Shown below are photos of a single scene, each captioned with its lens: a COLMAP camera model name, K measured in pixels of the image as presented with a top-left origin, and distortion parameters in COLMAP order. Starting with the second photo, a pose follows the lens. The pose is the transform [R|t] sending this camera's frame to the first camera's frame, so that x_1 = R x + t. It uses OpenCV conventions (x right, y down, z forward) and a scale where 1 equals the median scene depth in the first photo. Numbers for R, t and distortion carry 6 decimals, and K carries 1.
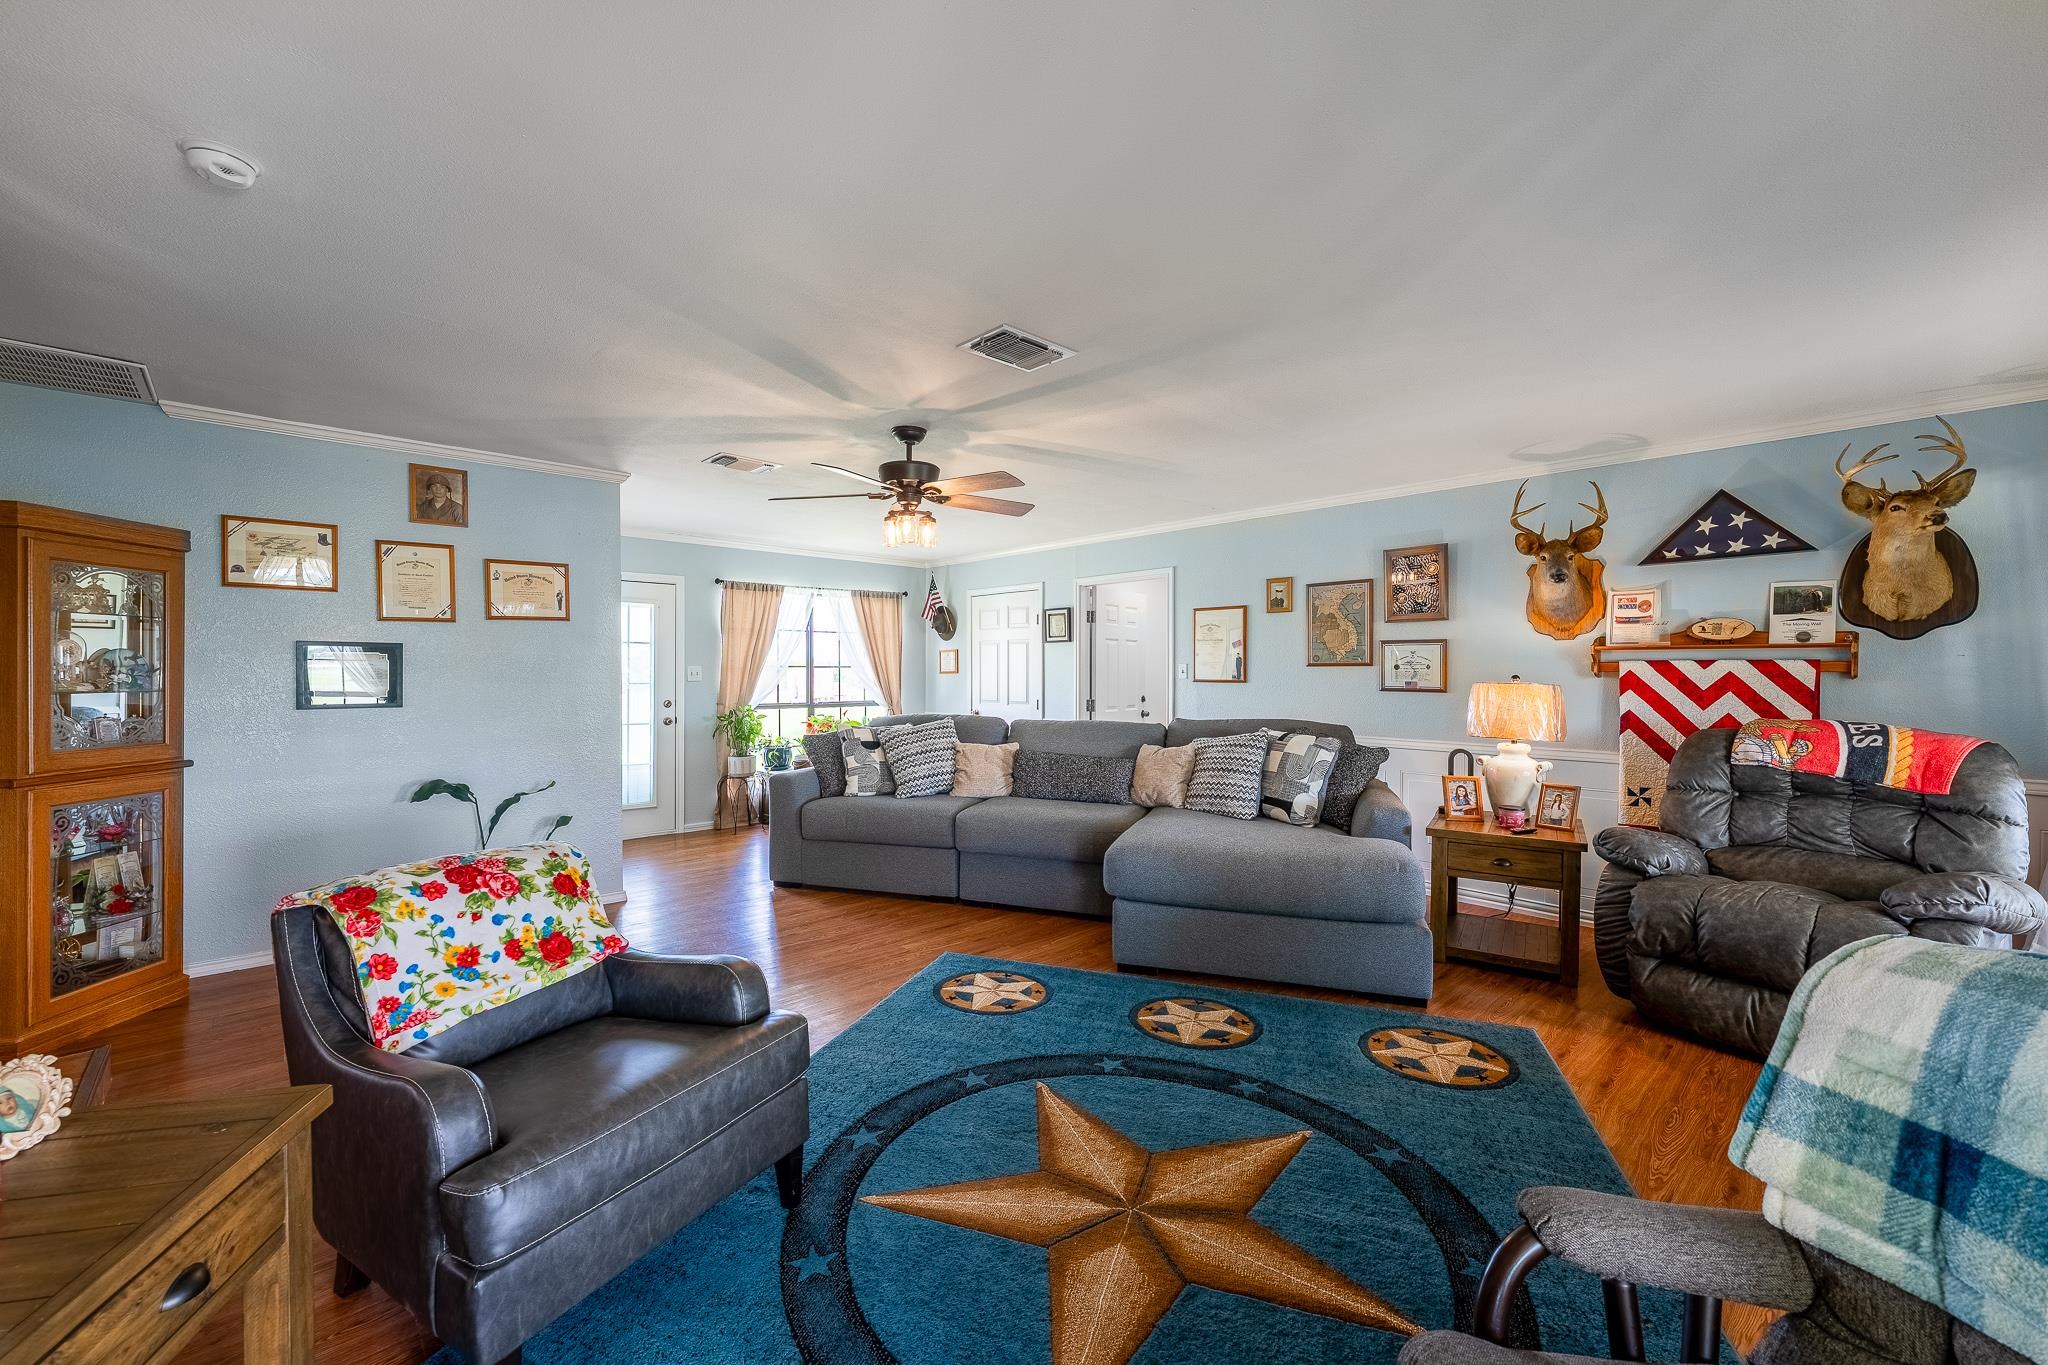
lens RADIAL K [[831.3, 0, 1015.5], [0, 831.3, 678.0], [0, 0, 1]] dist [0.004138, 0.000213]
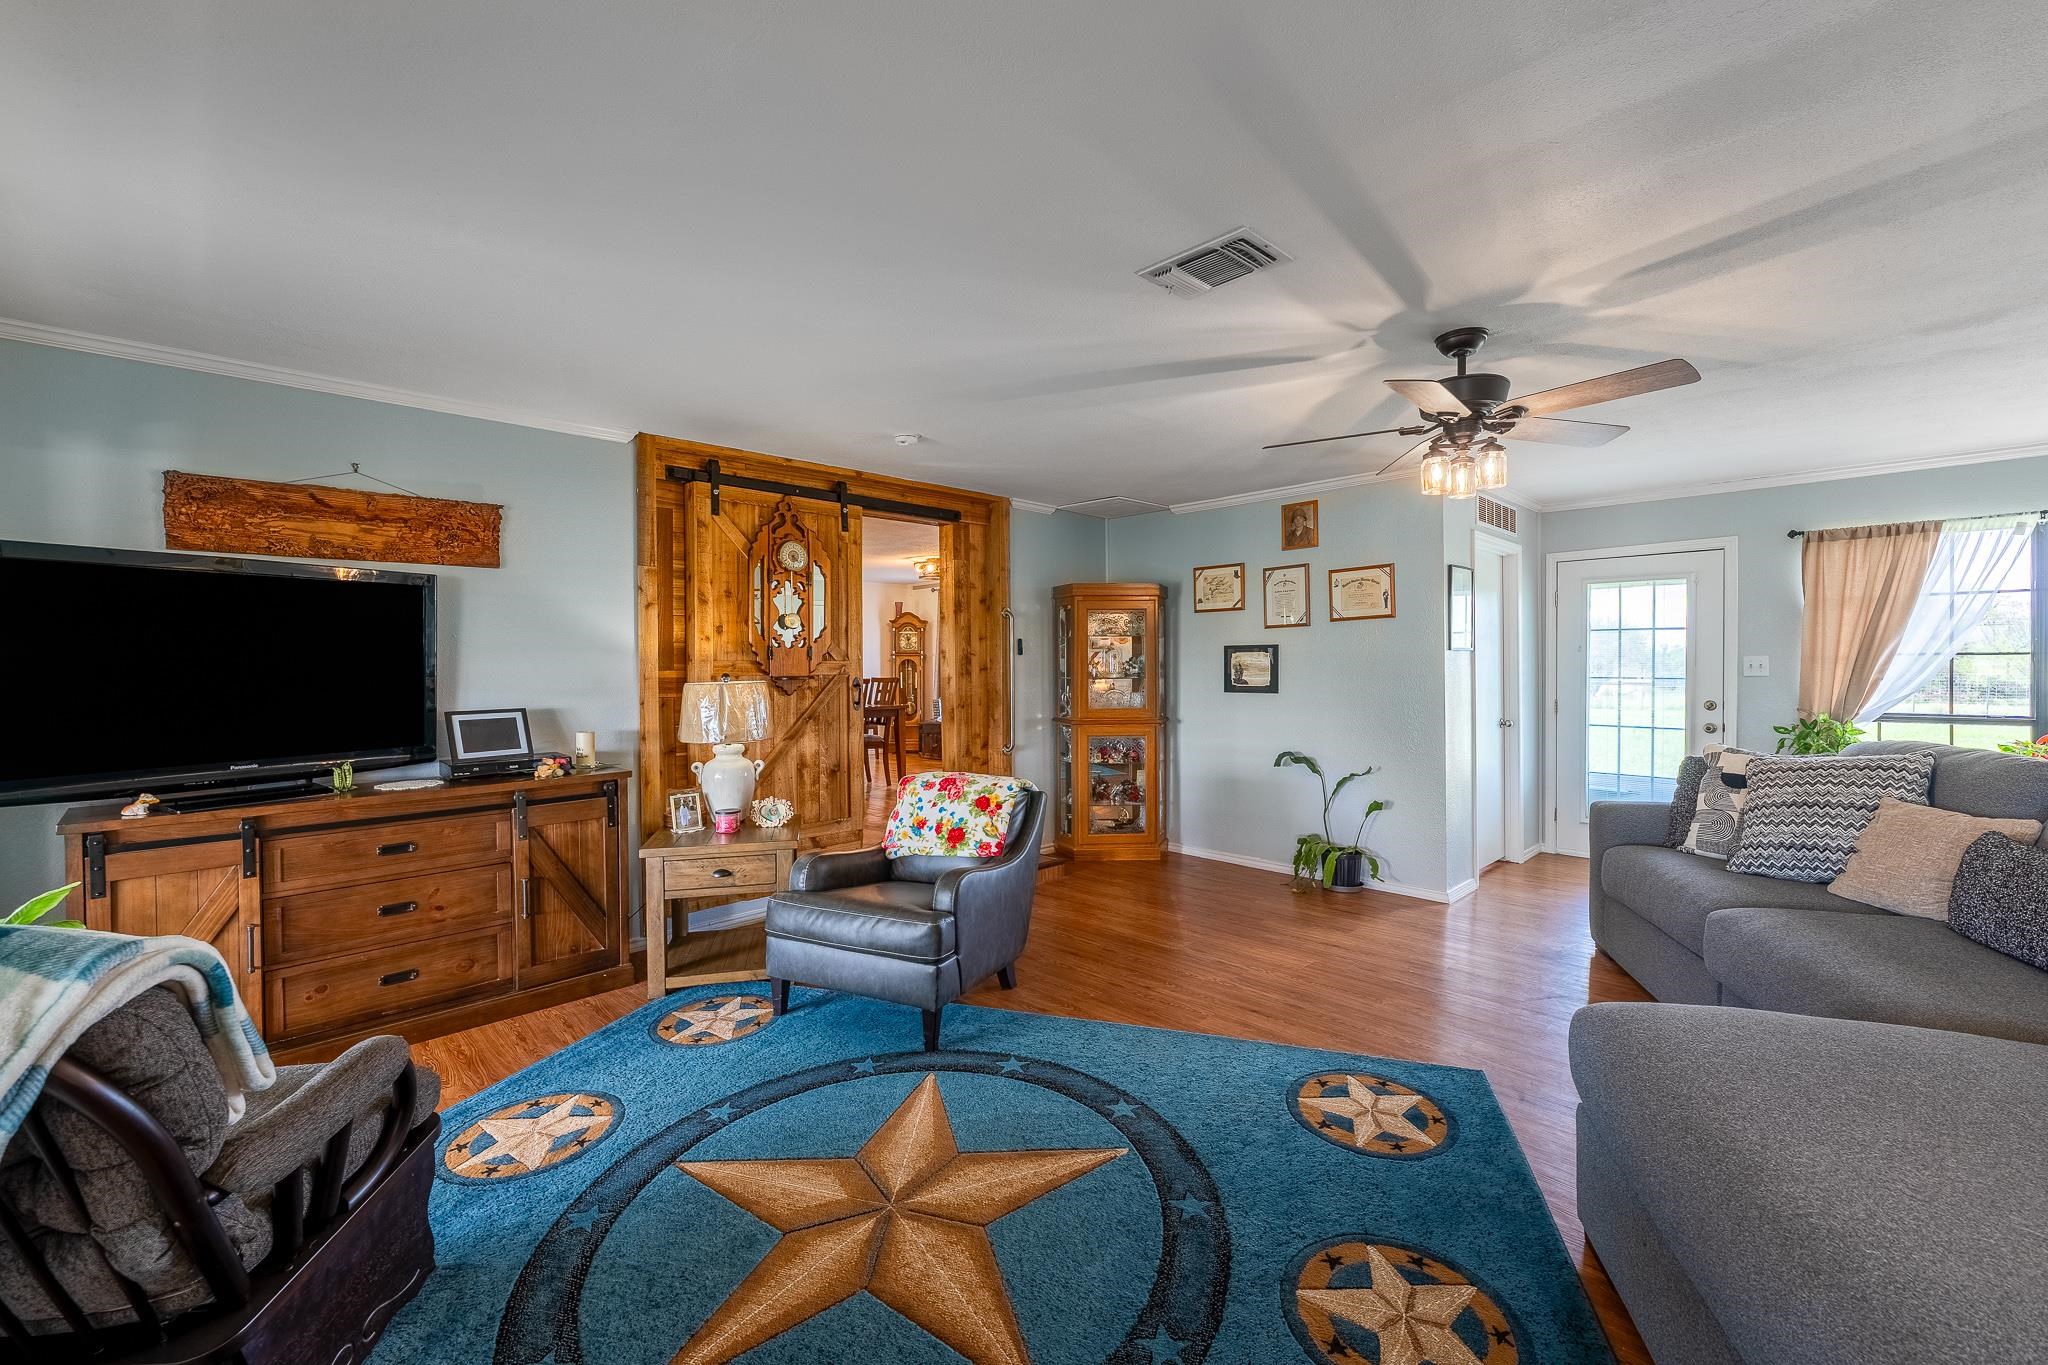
lens RADIAL K [[831.3, 0, 1018.7], [0, 831.3, 676.8], [0, 0, 1]] dist [0.004138, 0.000213]
pose [[0.020915, 0.013440, -0.999691, 0.575943], [-0.002092, 0.999908, 0.013399, -0.007461], [0.999779, 0.001811, 0.020941, 0.572506]]
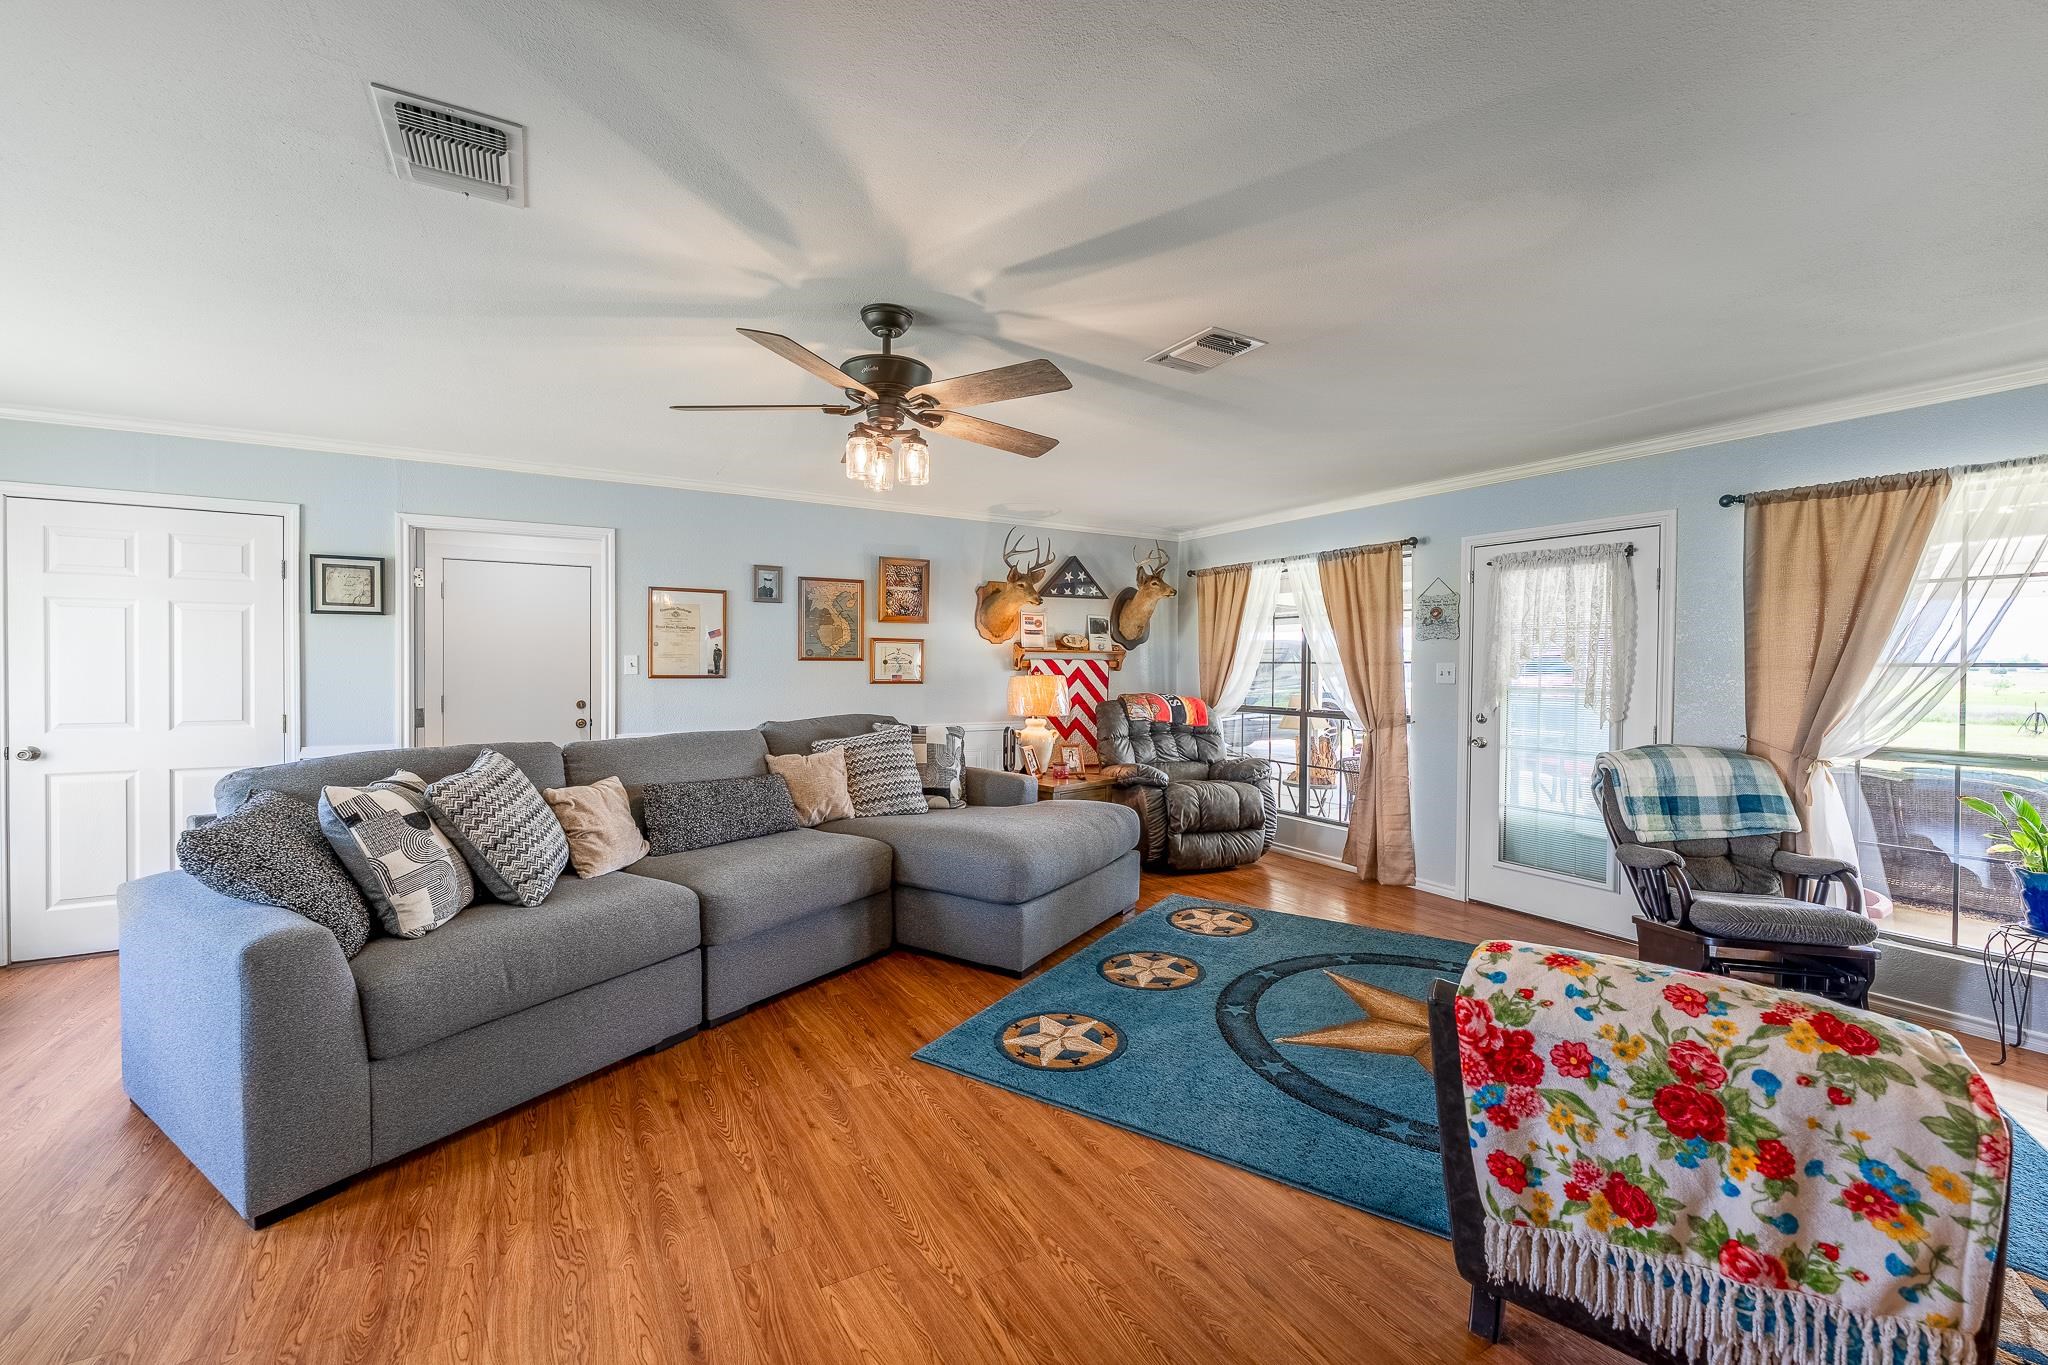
lens RADIAL K [[831.3, 0, 1023.1], [0, 831.3, 670.4], [0, 0, 1]] dist [0.004138, 0.000213]
pose [[0.206982, -0.007339, 0.978317, -0.741040], [0.001944, 0.999973, 0.007090, -0.011573], [-0.978343, 0.000434, 0.206991, 0.722237]]
